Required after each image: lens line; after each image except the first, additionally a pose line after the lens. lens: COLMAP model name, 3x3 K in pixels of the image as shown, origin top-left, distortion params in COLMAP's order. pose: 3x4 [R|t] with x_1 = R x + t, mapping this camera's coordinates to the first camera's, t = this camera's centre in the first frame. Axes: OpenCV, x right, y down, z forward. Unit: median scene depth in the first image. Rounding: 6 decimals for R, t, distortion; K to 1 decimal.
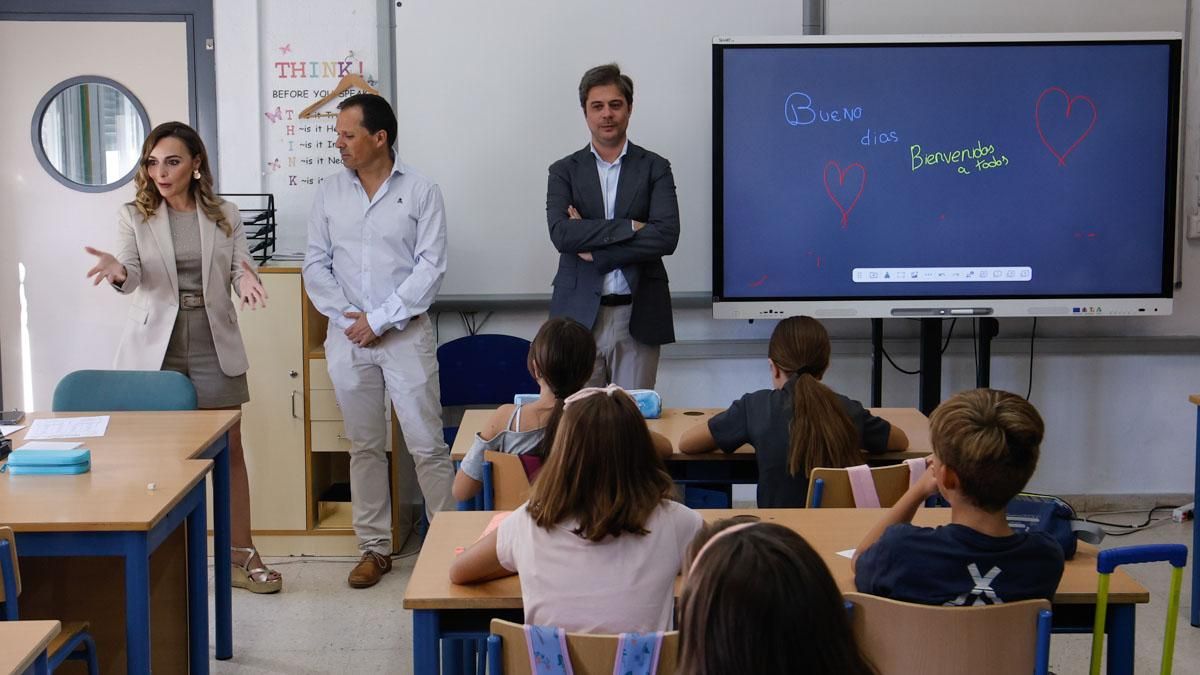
lens RADIAL K [[1646.5, 0, 599.8], [0, 1646.5, 338.8], [0, 0, 1]] dist [0.053384, 0.000000]
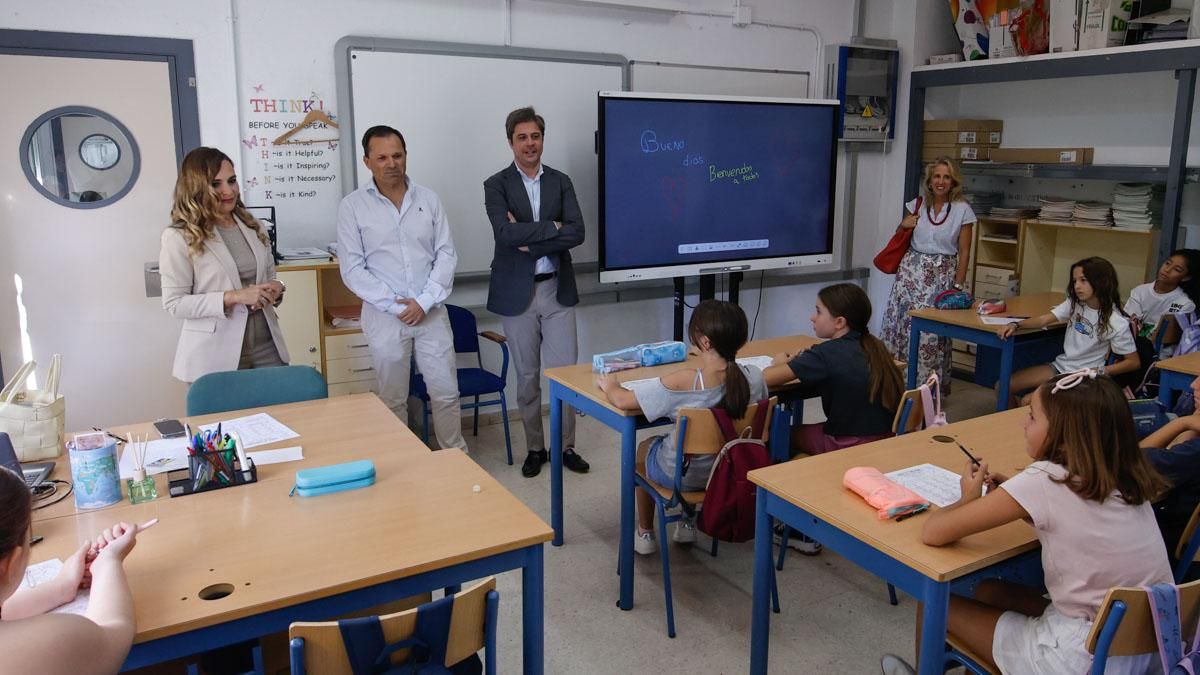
lens RADIAL K [[849.2, 0, 599.8], [0, 849.2, 333.6], [0, 0, 1]] dist [-0.012247, -0.004050]
pose [[0.868199, -0.097850, 0.486473, -0.311261], [0.059565, 0.993827, 0.093595, -0.038854], [-0.492628, -0.052283, 0.868668, 0.330303]]
